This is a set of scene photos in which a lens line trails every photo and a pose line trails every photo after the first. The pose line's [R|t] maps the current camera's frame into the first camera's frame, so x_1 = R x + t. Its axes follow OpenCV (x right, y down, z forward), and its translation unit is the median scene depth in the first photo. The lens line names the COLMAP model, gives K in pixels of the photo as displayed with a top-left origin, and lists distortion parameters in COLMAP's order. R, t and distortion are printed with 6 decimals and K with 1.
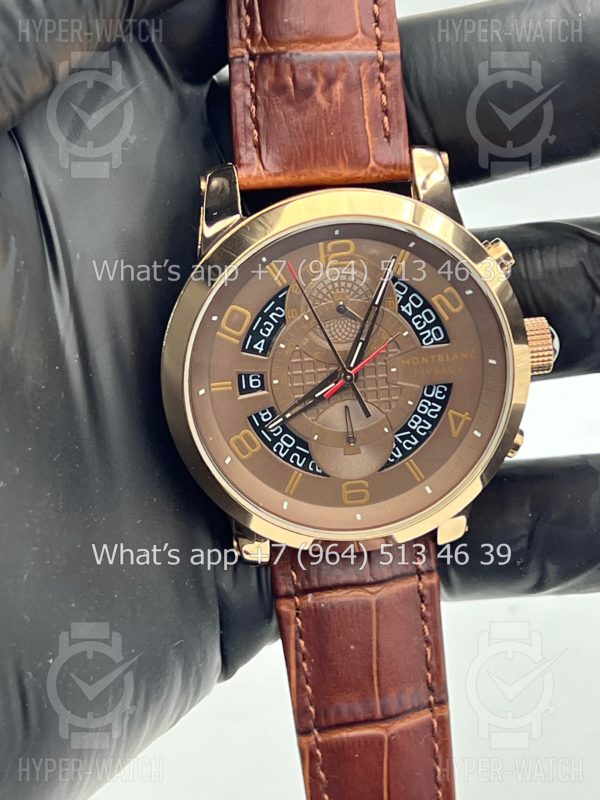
lens RADIAL K [[1904.0, 0, 273.0], [0, 1904.0, 398.7], [0, 0, 1]] dist [0.033495, -0.078918]
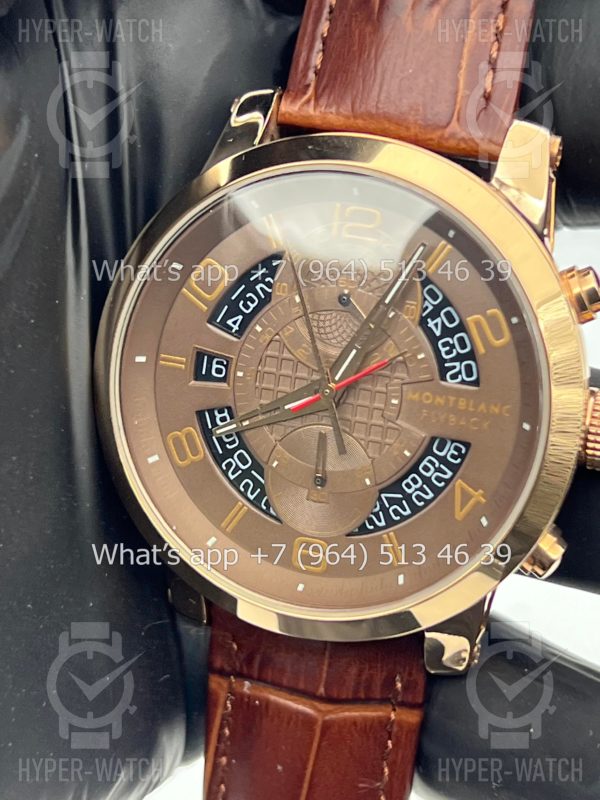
lens RADIAL K [[1904.0, 0, 273.0], [0, 1904.0, 398.7], [0, 0, 1]] dist [0.033495, -0.078918]
pose [[0.899961, 0.258038, -0.351407, 0.274682], [-0.295315, 0.953759, -0.055963, 0.037715], [0.320717, 0.154141, 0.934549, 0.309692]]
